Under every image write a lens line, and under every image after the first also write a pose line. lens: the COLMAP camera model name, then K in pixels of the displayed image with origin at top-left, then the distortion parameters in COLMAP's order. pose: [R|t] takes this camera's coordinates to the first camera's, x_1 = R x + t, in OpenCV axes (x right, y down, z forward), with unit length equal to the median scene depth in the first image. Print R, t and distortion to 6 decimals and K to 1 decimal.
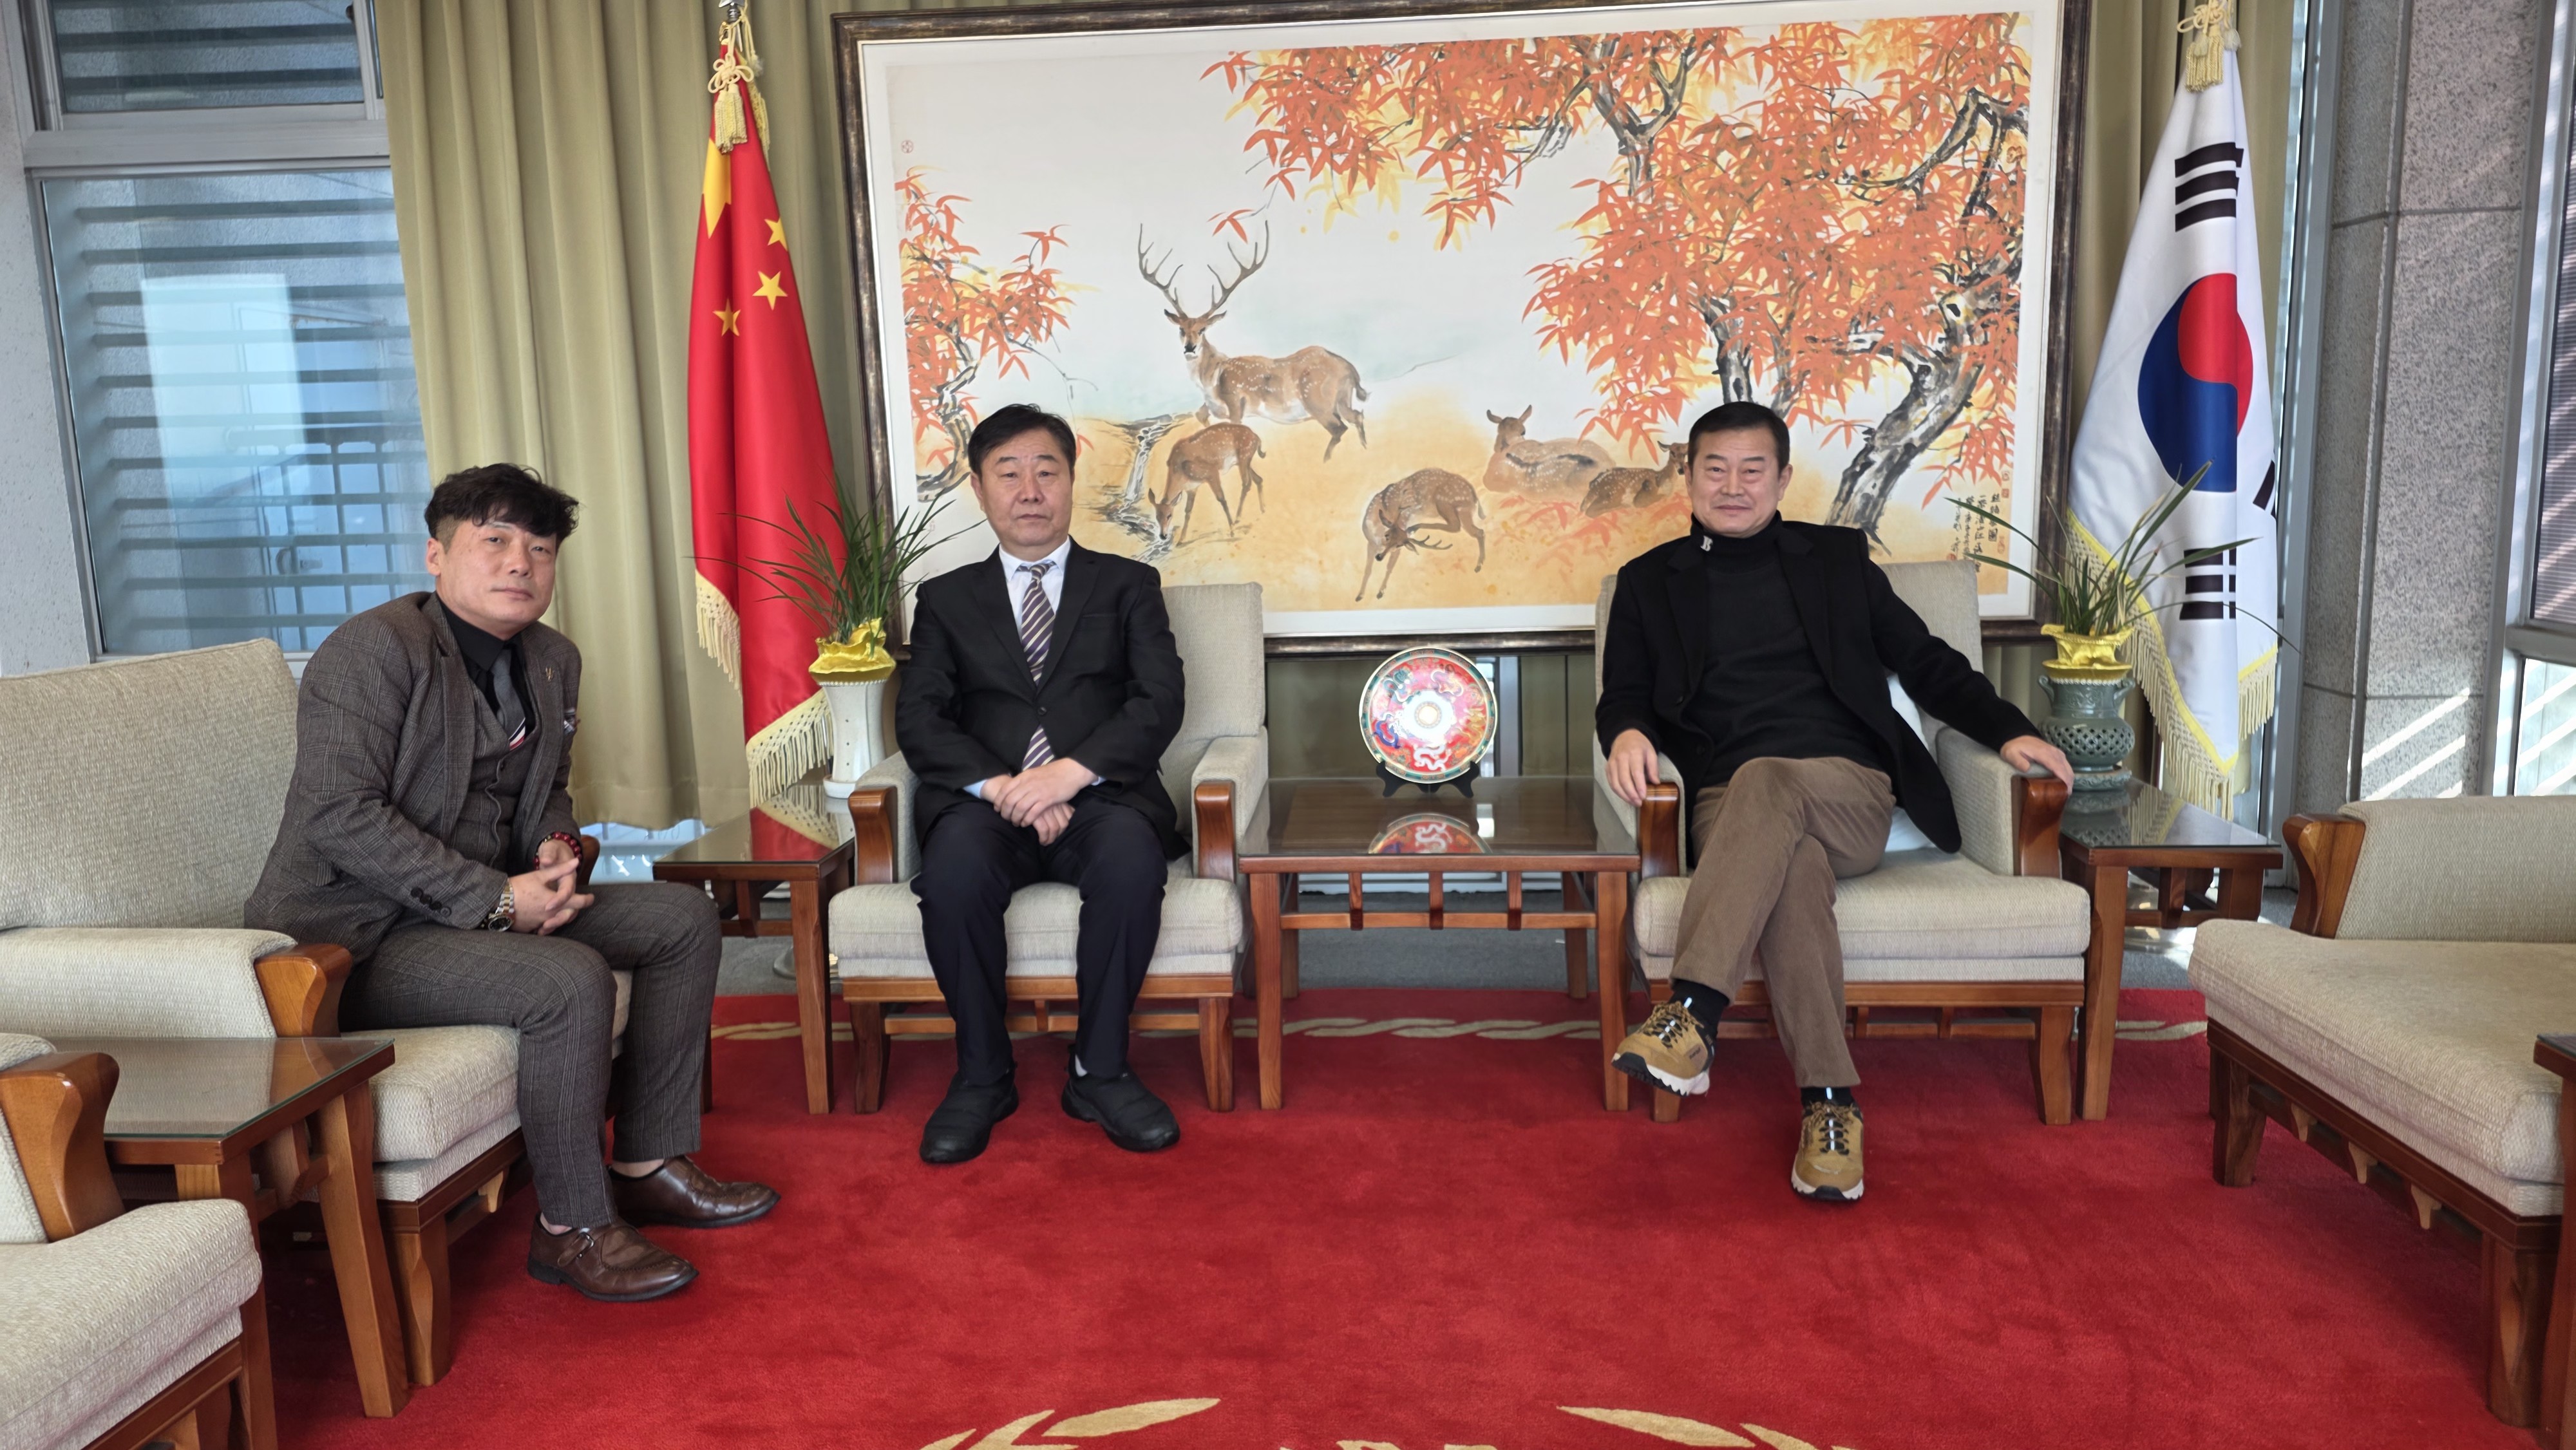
lens RADIAL K [[1626.0, 0, 1238.4], [0, 1626.0, 736.5], [0, 0, 1]] dist [0.011499, -0.014297]
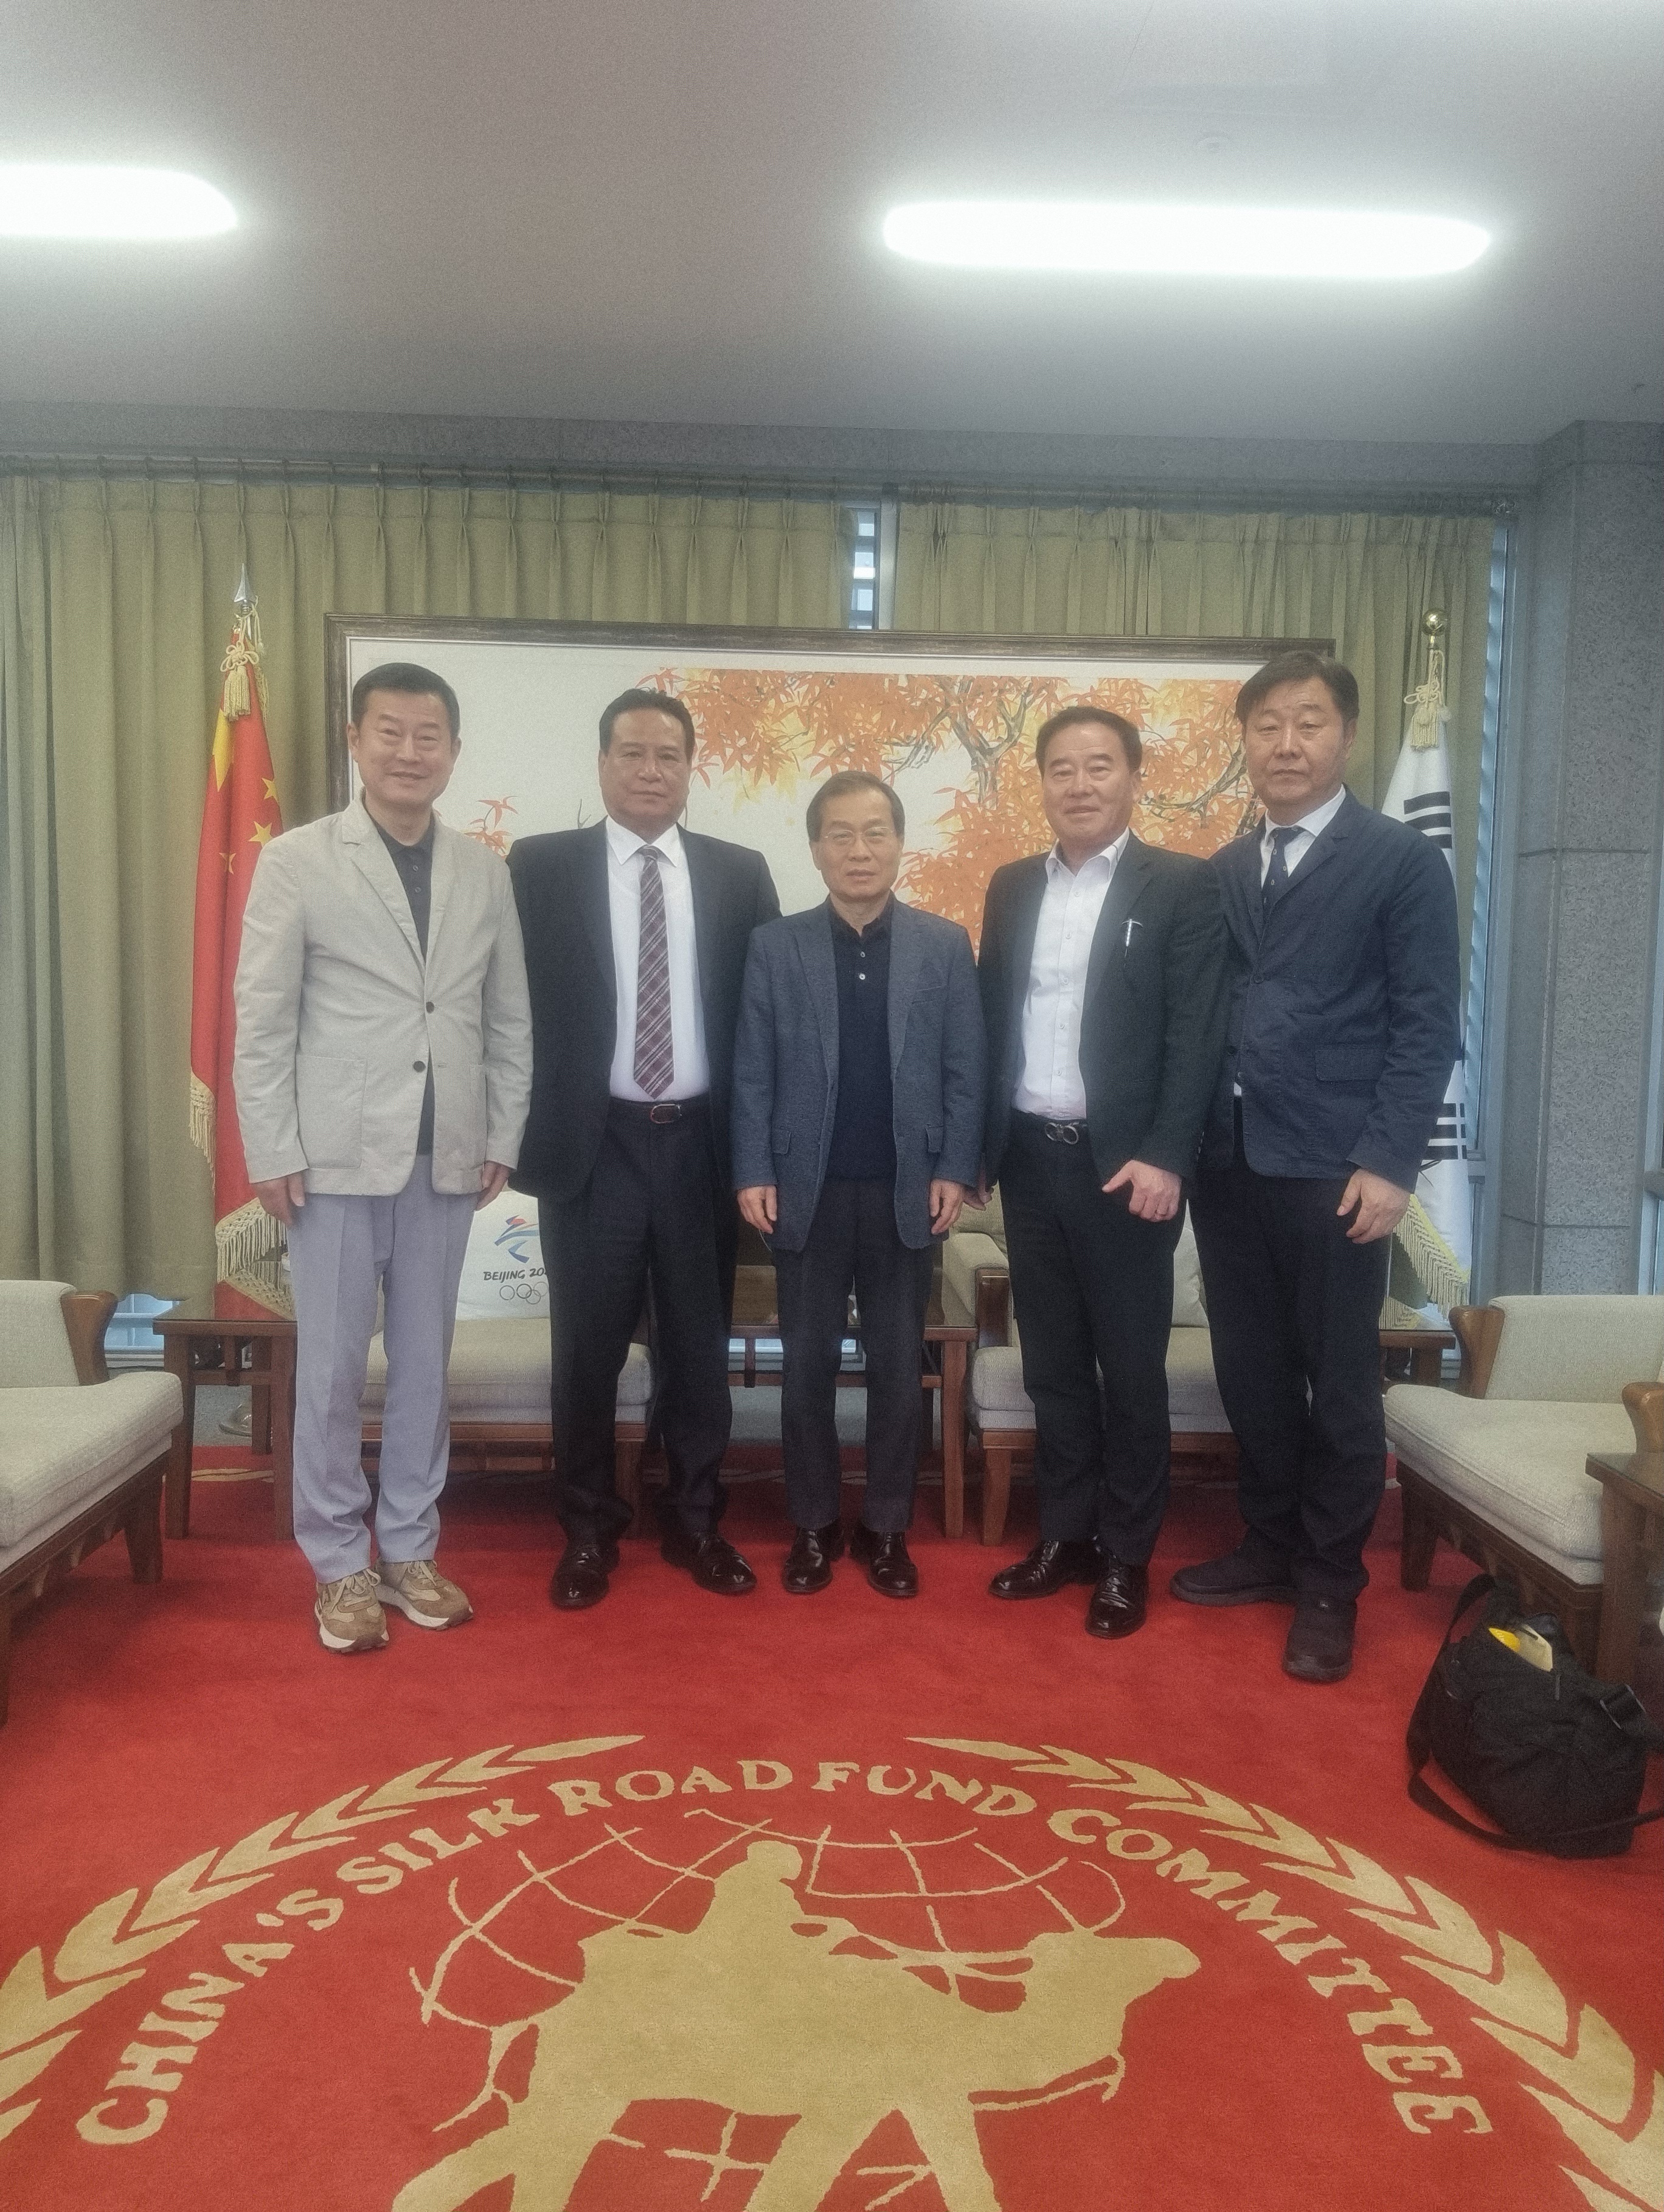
lens RADIAL K [[1617.0, 0, 801.7], [0, 1617.0, 1124.6], [0, 0, 1]] dist [0.029897, -0.000555]
pose [[0.991764, 0.036493, 0.122773, -0.037266], [-0.026587, 0.996328, -0.081380, 0.016824], [-0.125292, 0.077446, 0.989092, -0.187488]]
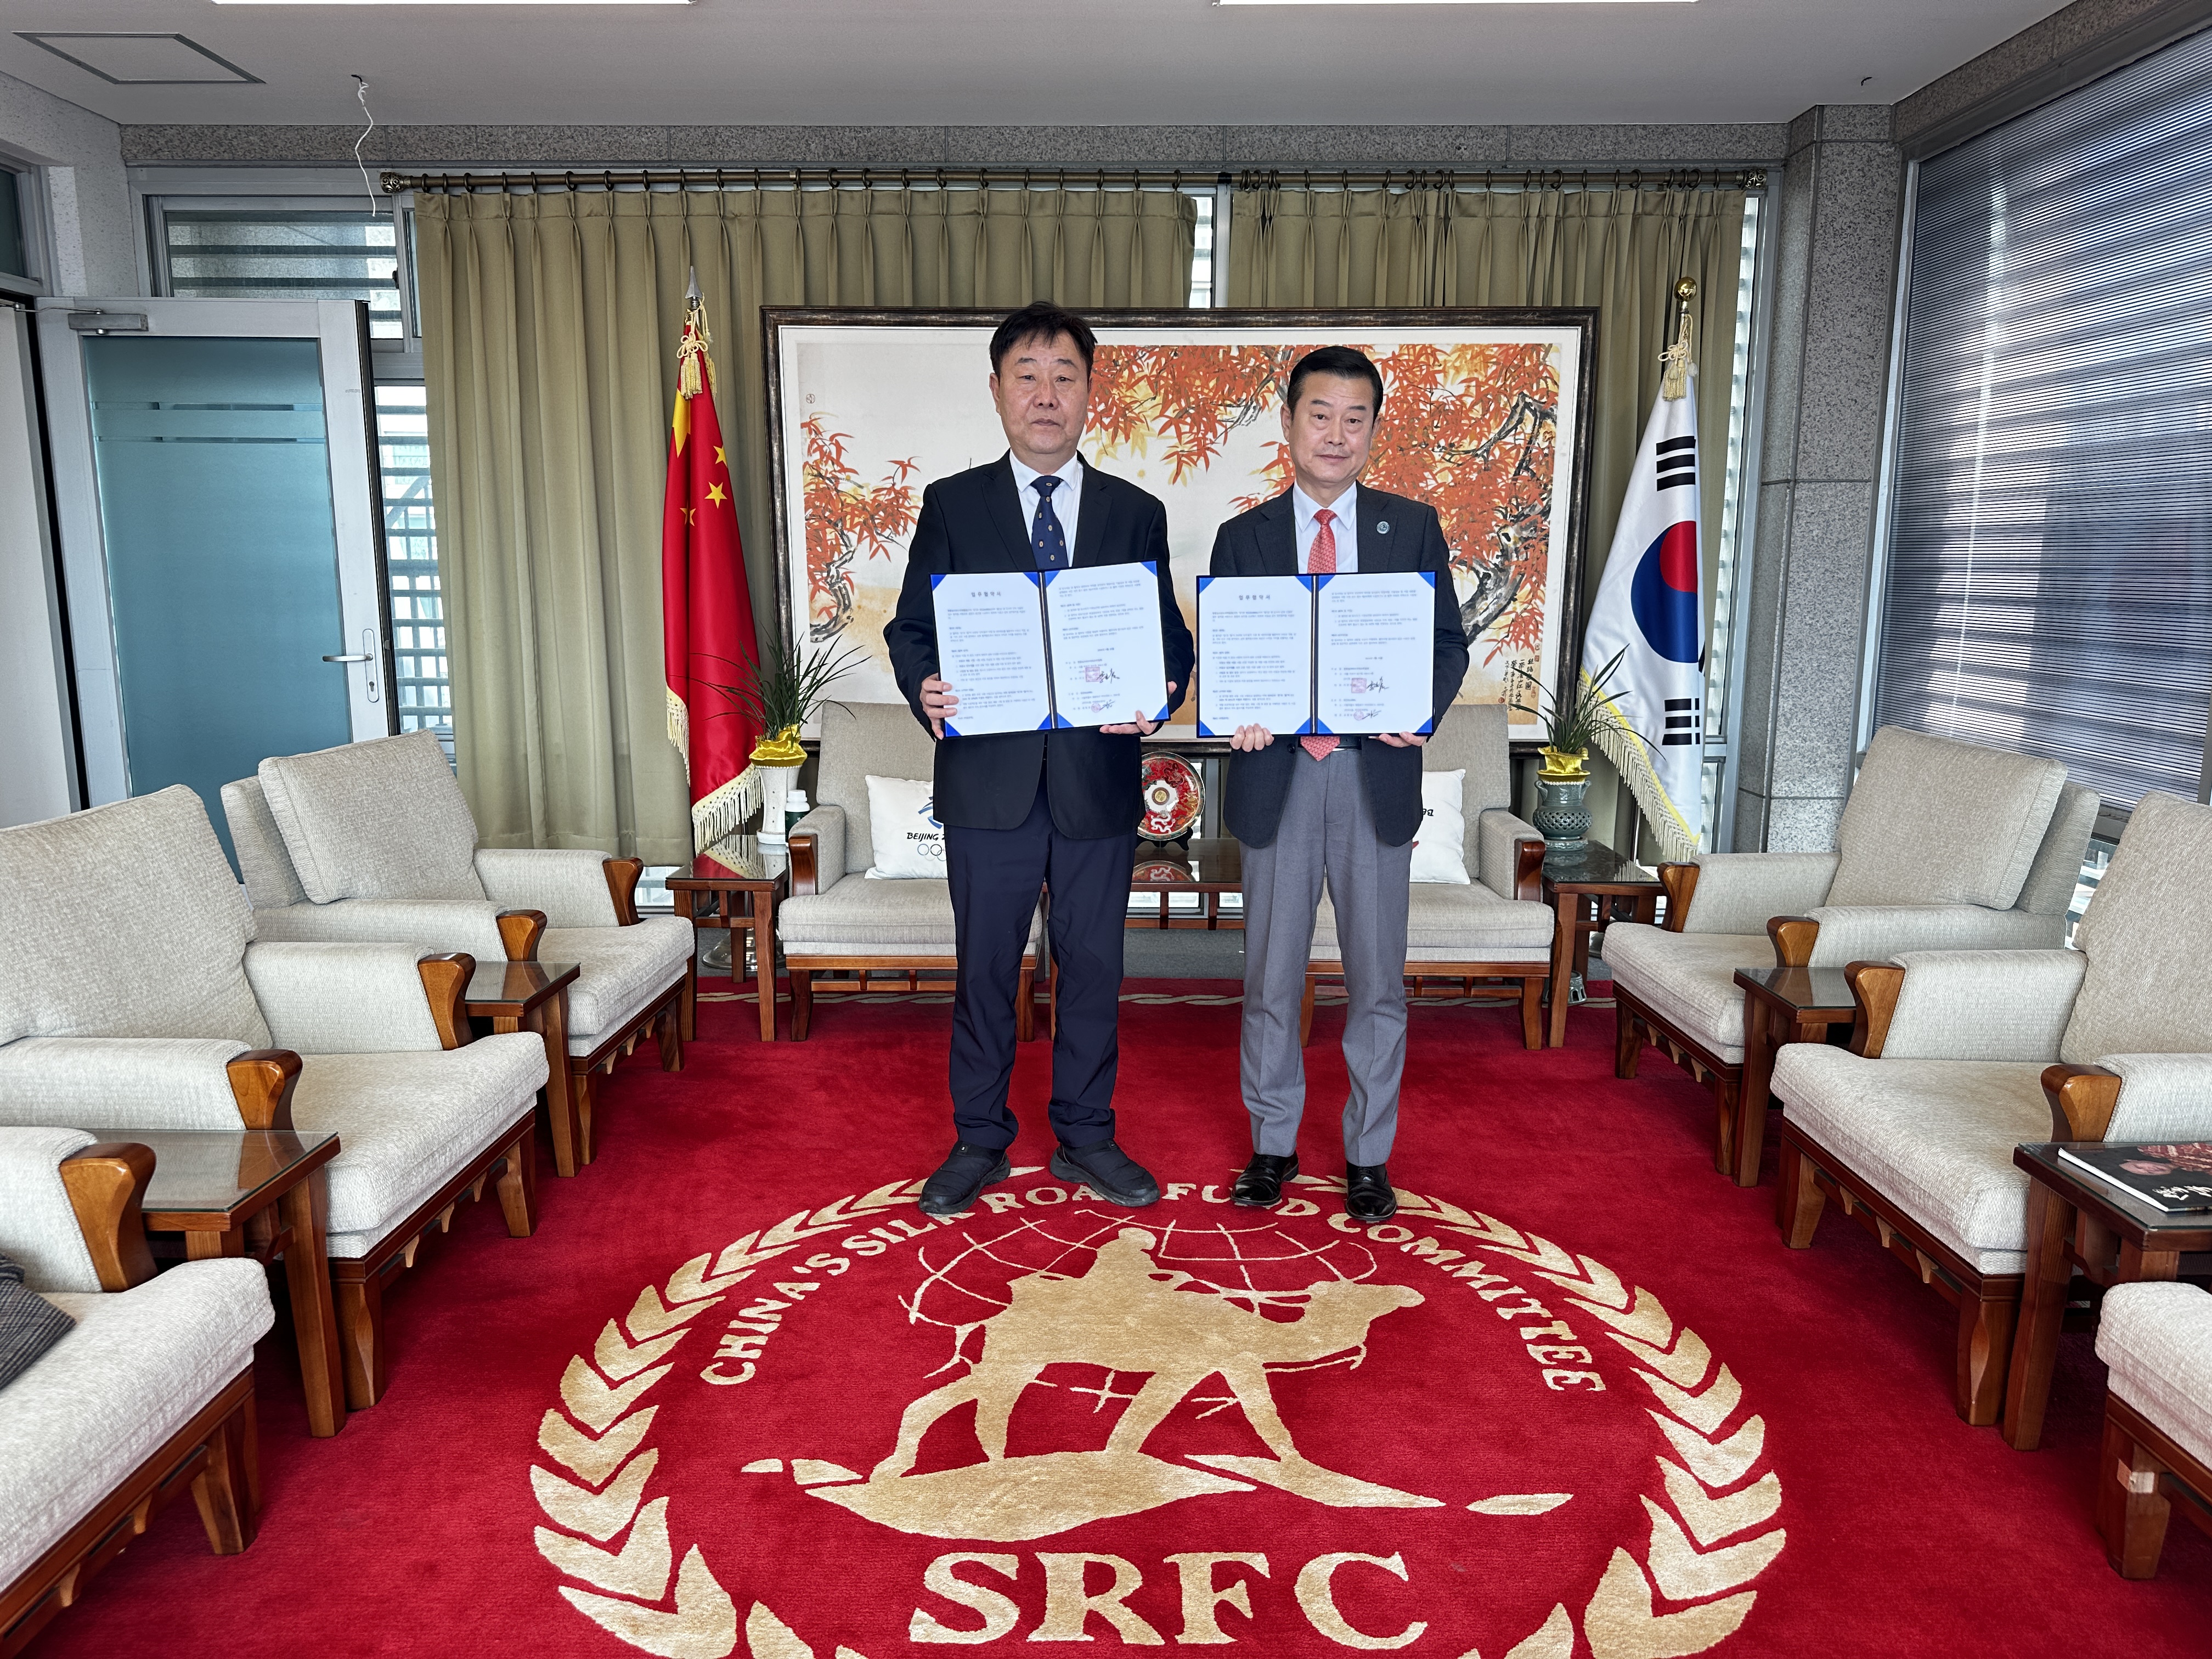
lens RADIAL K [[1552.2, 0, 1091.5], [0, 1552.2, 842.9], [0, 0, 1]] dist [0.054520, -0.001262]
pose [[0.996300, 0.017920, 0.084056, -0.064786], [-0.018782, 0.999779, 0.009476, 0.016899], [-0.083867, -0.011020, 0.996416, -0.423449]]
